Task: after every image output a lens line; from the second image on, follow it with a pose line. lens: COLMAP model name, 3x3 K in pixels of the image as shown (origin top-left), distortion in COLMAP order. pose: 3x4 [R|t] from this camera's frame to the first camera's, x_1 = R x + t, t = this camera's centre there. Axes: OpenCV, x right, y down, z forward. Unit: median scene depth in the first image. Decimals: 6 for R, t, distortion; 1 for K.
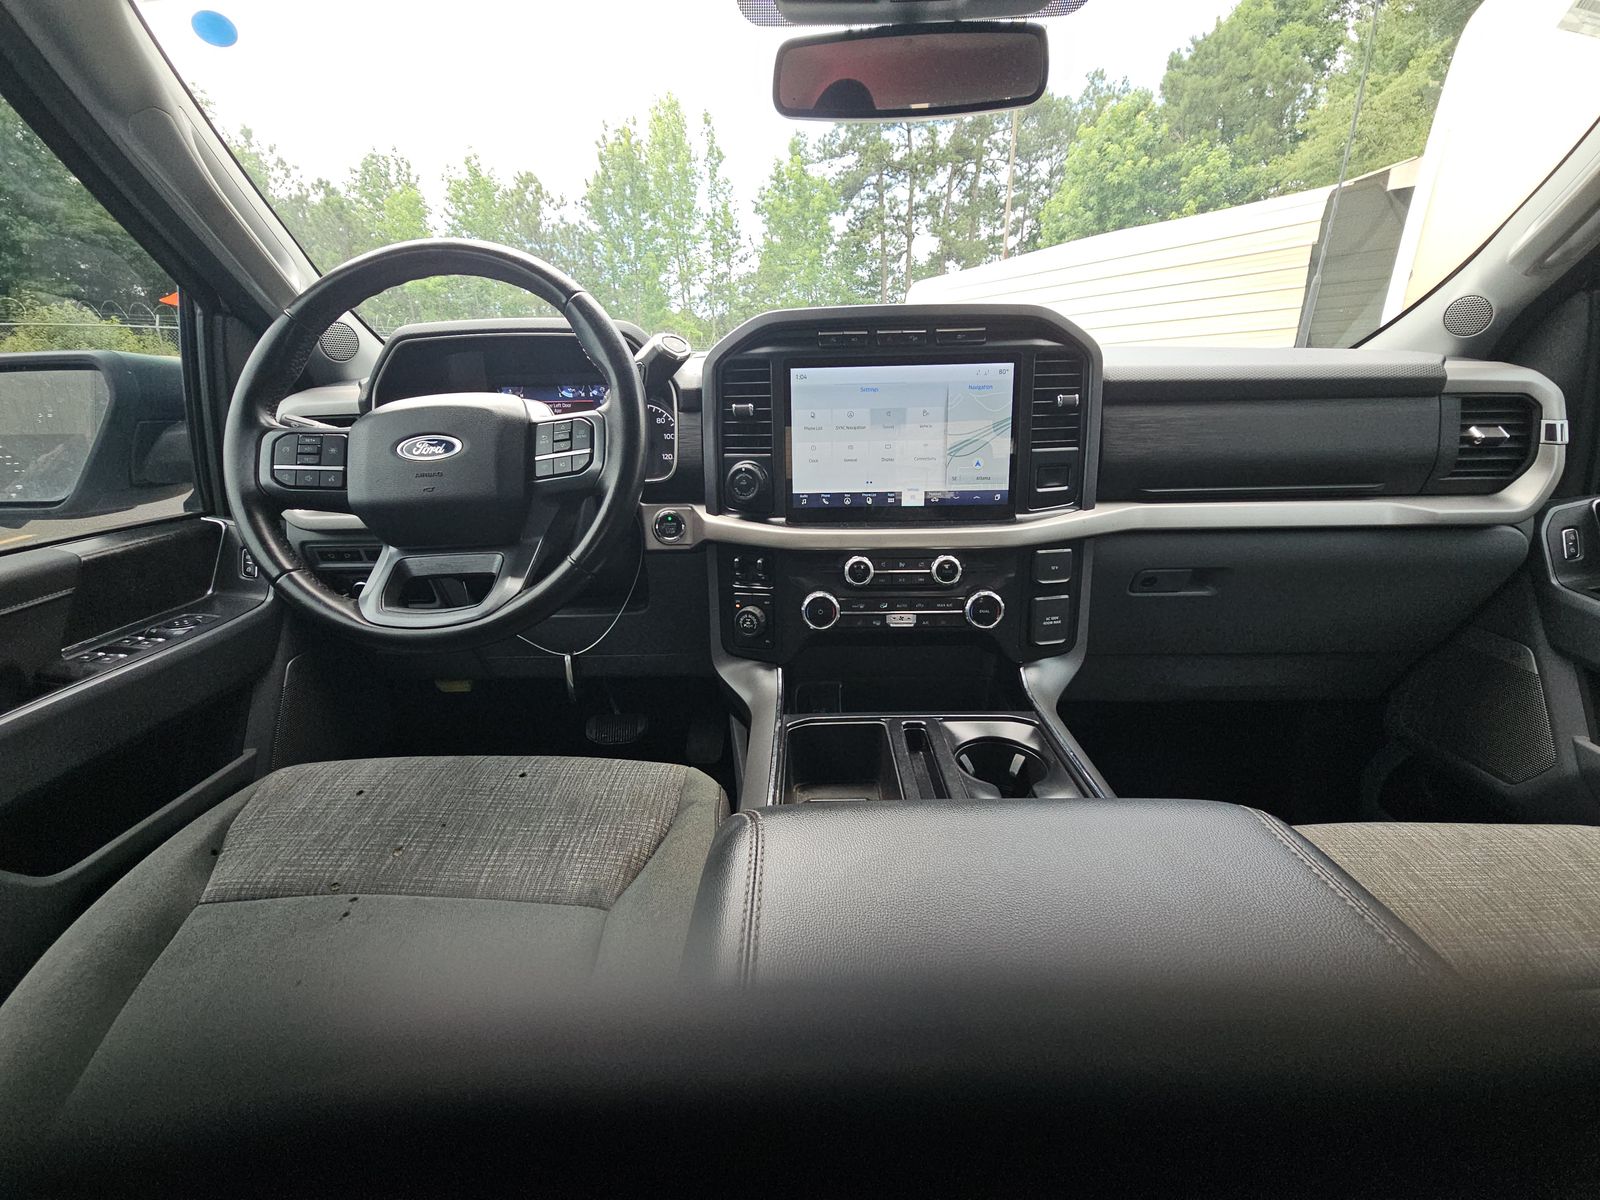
lens RADIAL K [[632.4, 0, 800.0], [0, 632.4, 600.0], [0, 0, 1]] dist [-0.008355, 0.000128]
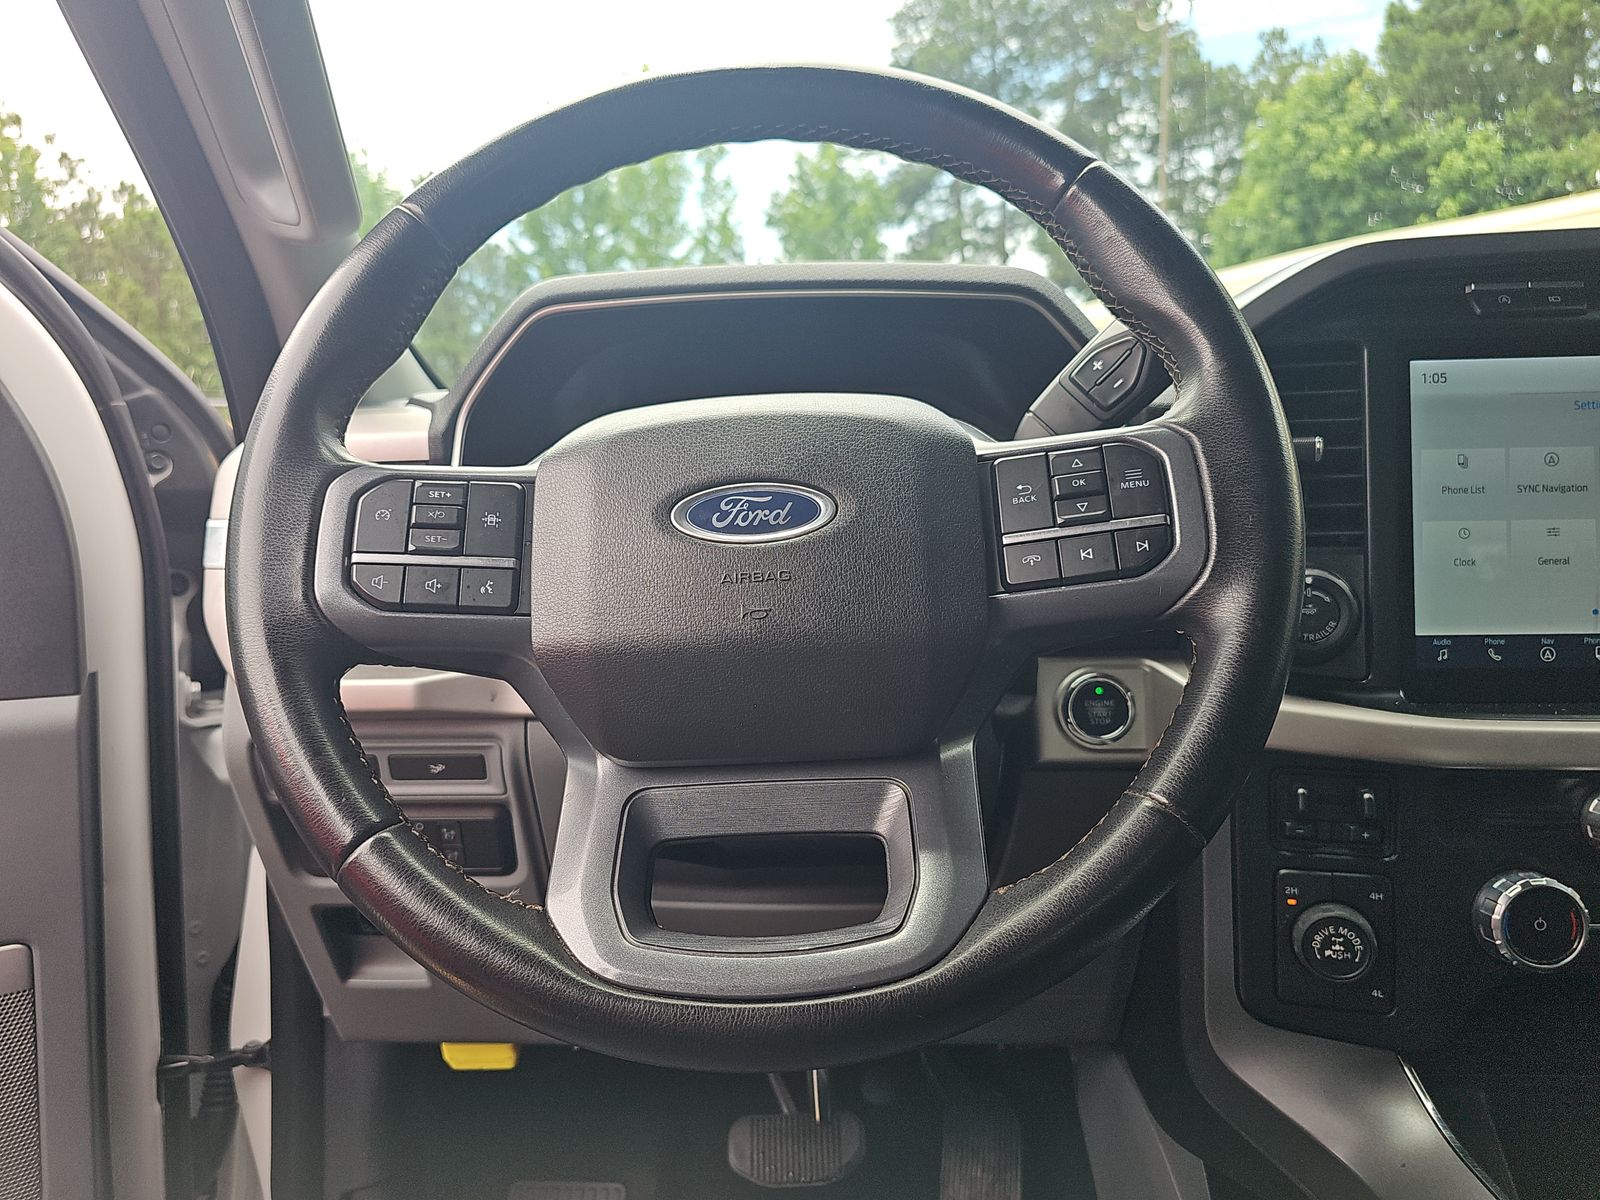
lens RADIAL K [[1056.5, 0, 800.0], [0, 1056.5, 600.0], [0, 0, 1]] dist [-0.001427, -0.002608]
pose [[0.999524, 0.004048, -0.030599, -0.422020], [-0.010344, 0.977963, -0.208522, -0.038883], [0.029081, 0.208739, 0.977539, 0.286085]]
